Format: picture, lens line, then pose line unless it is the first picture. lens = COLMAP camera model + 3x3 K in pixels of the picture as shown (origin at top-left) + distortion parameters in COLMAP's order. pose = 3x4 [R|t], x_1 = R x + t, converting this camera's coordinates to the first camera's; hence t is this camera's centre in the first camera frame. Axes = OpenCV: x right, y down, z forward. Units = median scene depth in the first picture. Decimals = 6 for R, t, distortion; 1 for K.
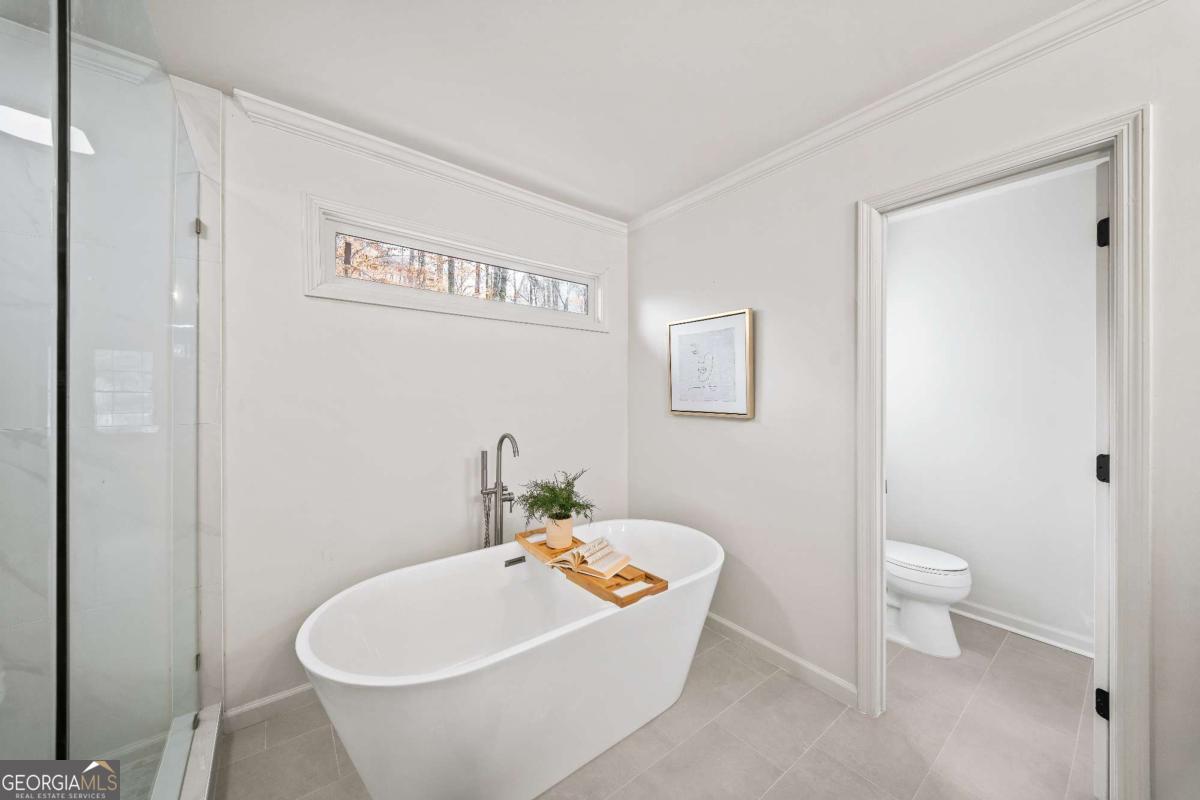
lens RADIAL K [[418.3, 0, 599.5], [0, 418.3, 393.0], [0, 0, 1]] dist [-0.001012, -0.000083]
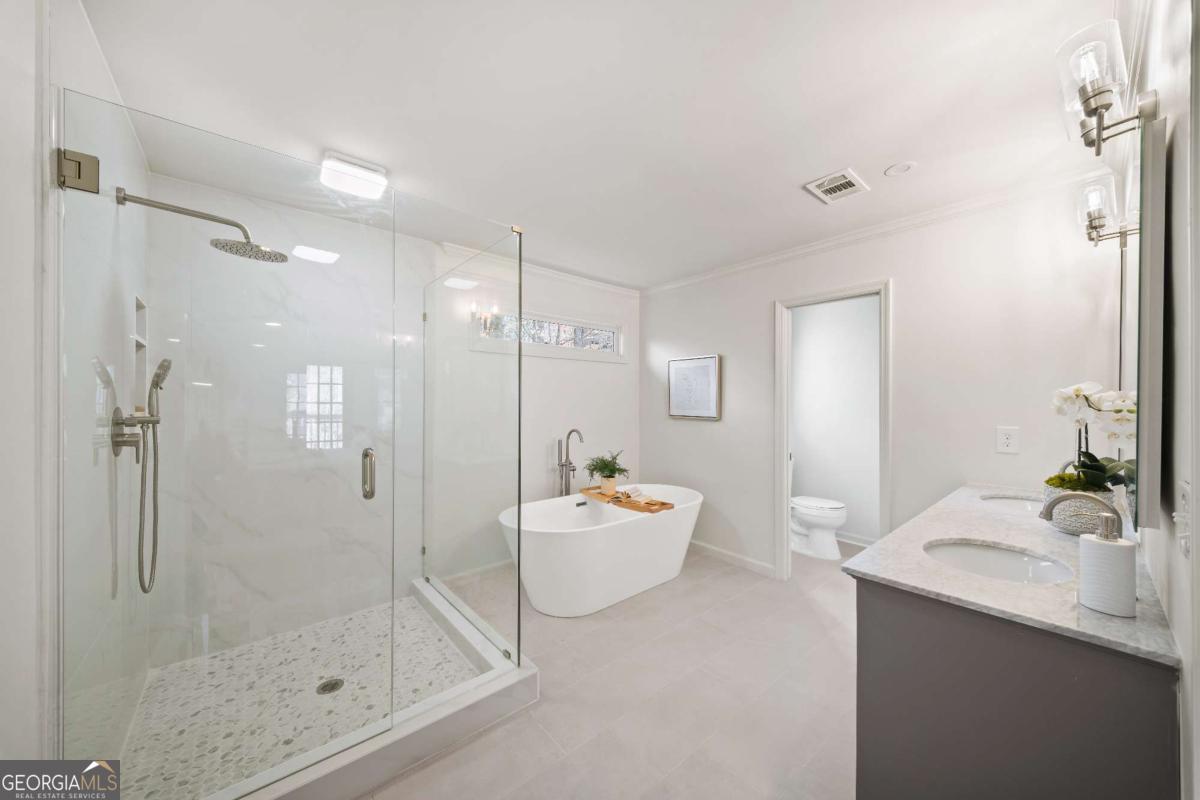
lens RADIAL K [[420.4, 0, 600.0], [0, 420.4, 400.0], [0, 0, 1]] dist [0.000183, 0.000005]
pose [[0.998720, 0.001003, 0.050574, -0.204813], [-0.001253, 0.999987, 0.004897, -0.027681], [-0.050569, -0.004954, 0.998708, -0.677539]]
